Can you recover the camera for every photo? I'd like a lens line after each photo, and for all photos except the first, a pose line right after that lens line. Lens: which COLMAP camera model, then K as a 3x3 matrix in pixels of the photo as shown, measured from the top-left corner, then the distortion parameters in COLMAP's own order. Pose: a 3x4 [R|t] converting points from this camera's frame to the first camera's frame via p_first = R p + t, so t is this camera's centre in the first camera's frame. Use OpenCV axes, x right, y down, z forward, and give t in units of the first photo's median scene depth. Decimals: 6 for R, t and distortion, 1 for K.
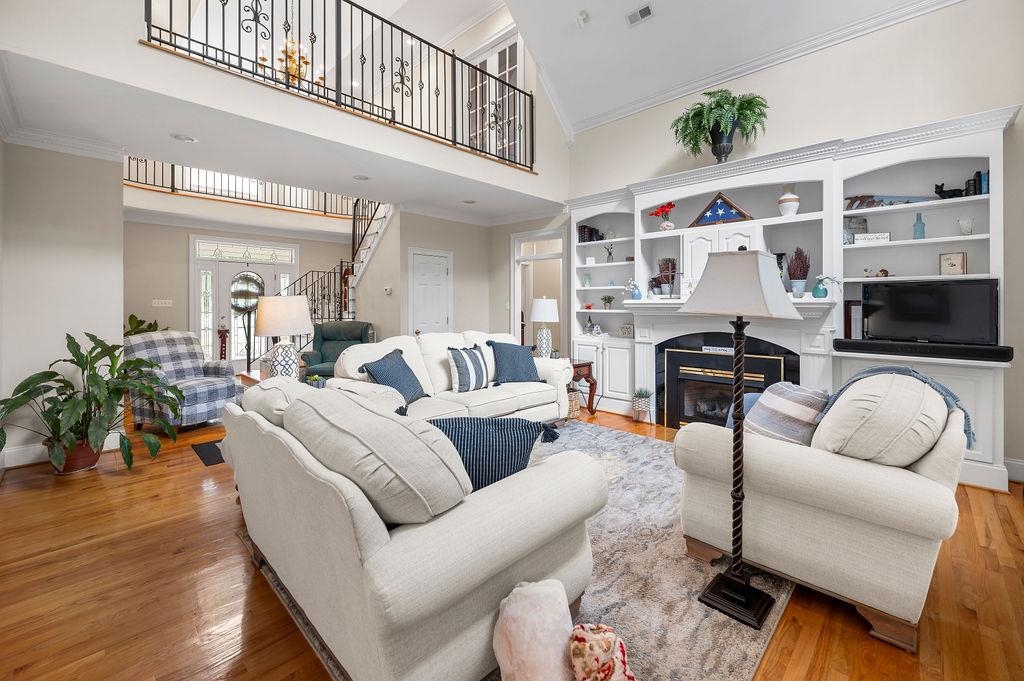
lens RADIAL K [[416.7, 0, 506.4], [0, 416.7, 300.0], [0, 0, 1]] dist [0.001332, 0.000107]
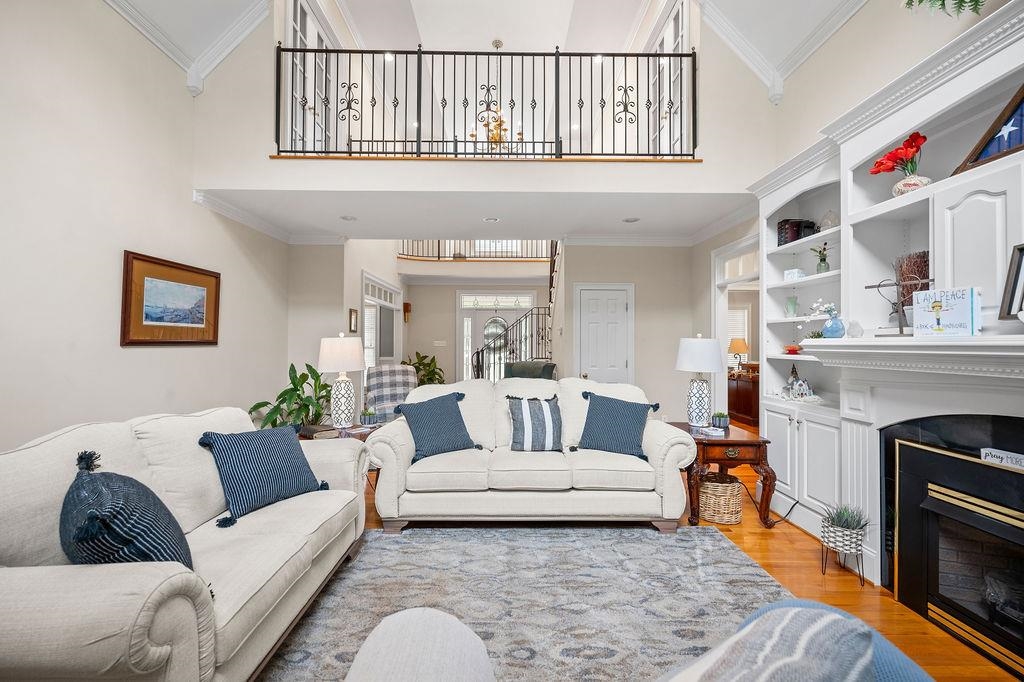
lens RADIAL K [[396.6, 0, 511.9], [0, 396.6, 338.4], [0, 0, 1]] dist [-0.015203, -0.000655]
pose [[0.722153, -0.007458, -0.691693, 0.269423], [0.004150, 0.999971, -0.006448, 0.001344], [0.691720, 0.001786, 0.722163, 0.265292]]
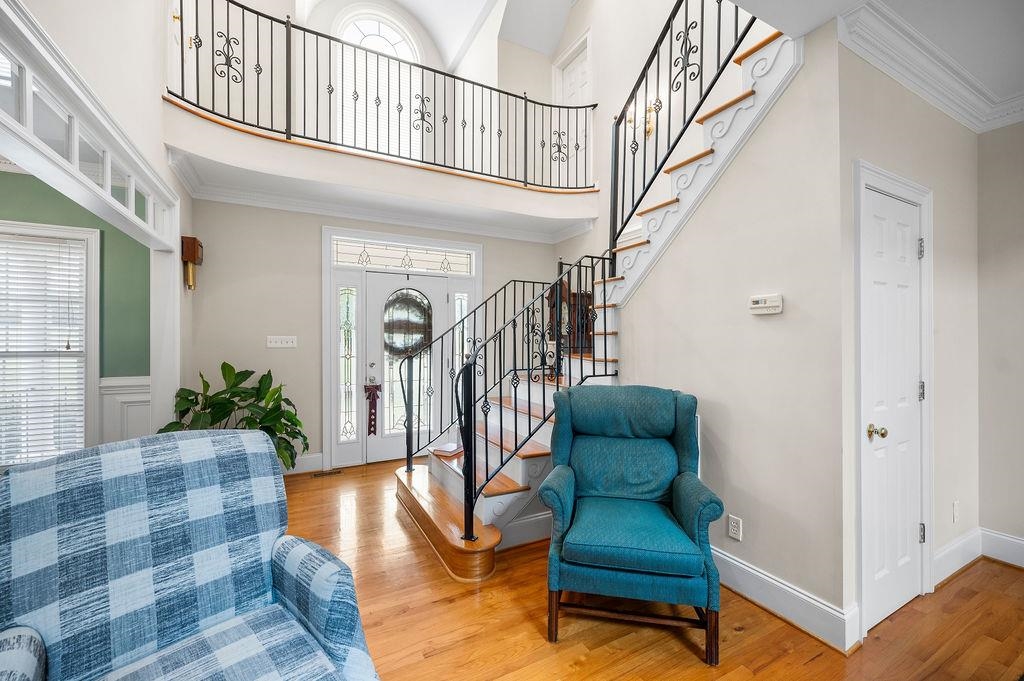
lens RADIAL K [[416.7, 0, 511.5], [0, 416.7, 338.4], [0, 0, 1]] dist [0.001332, 0.000107]
pose [[0.950906, -0.001754, -0.309474, -0.378583], [0.003011, 0.999989, 0.003583, 0.003218], [0.309465, -0.004339, 0.950901, 0.614590]]
